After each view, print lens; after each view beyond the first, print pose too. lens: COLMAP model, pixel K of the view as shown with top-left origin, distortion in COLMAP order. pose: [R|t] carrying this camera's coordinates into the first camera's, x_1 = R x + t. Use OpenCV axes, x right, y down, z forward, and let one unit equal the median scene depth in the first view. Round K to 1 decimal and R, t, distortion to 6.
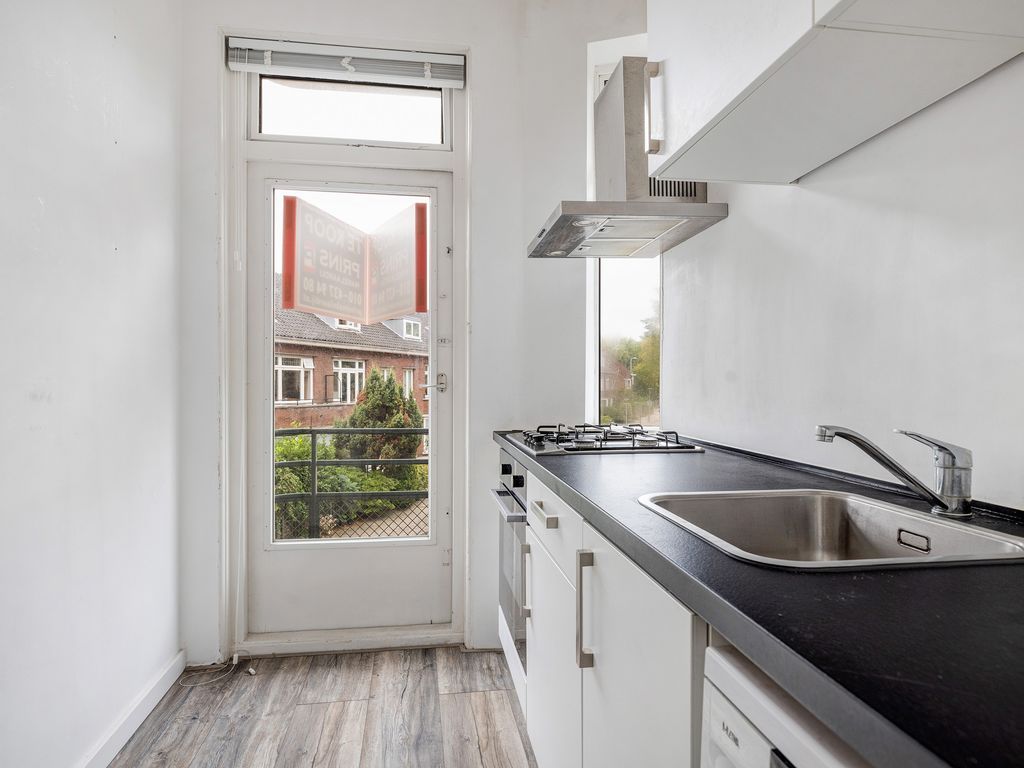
lens RADIAL K [[644.1, 0, 508.3], [0, 644.1, 385.1], [0, 0, 1]] dist [0.000348, 0.000365]
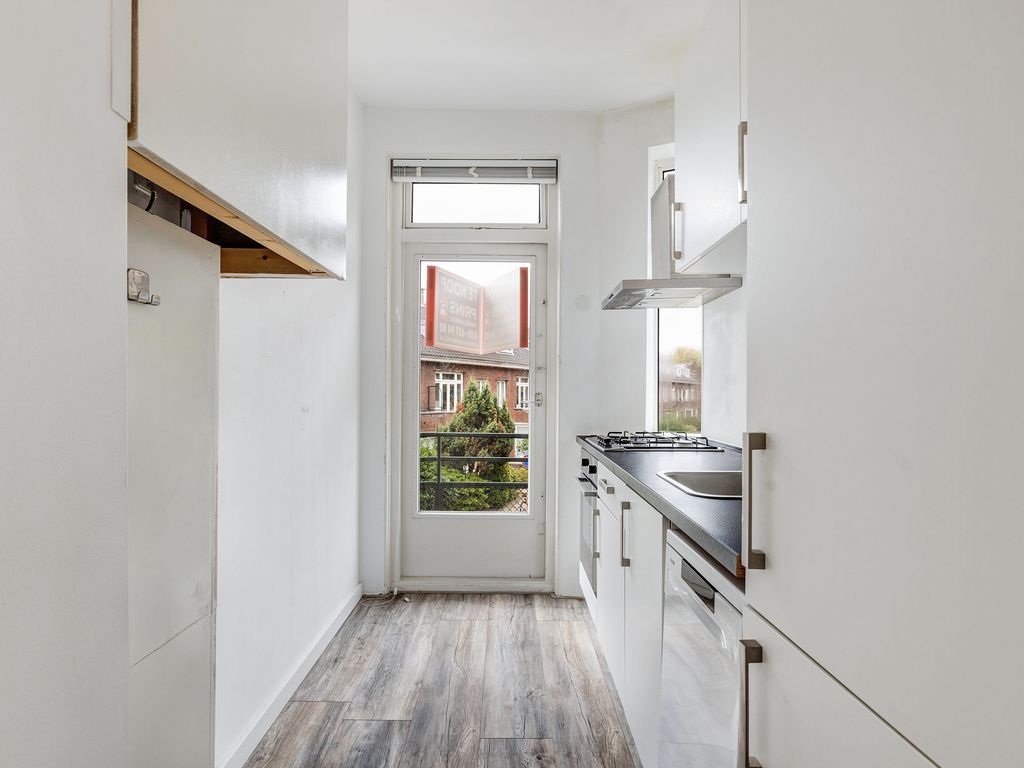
lens RADIAL K [[600.9, 0, 511.5], [0, 600.9, 394.1], [0, 0, 1]] dist [-0.001876, -0.000276]
pose [[0.990658, 0.004689, -0.136287, 0.013940], [-0.004980, 0.999986, -0.001789, -0.013828], [0.136277, 0.002451, 0.990668, -0.291011]]
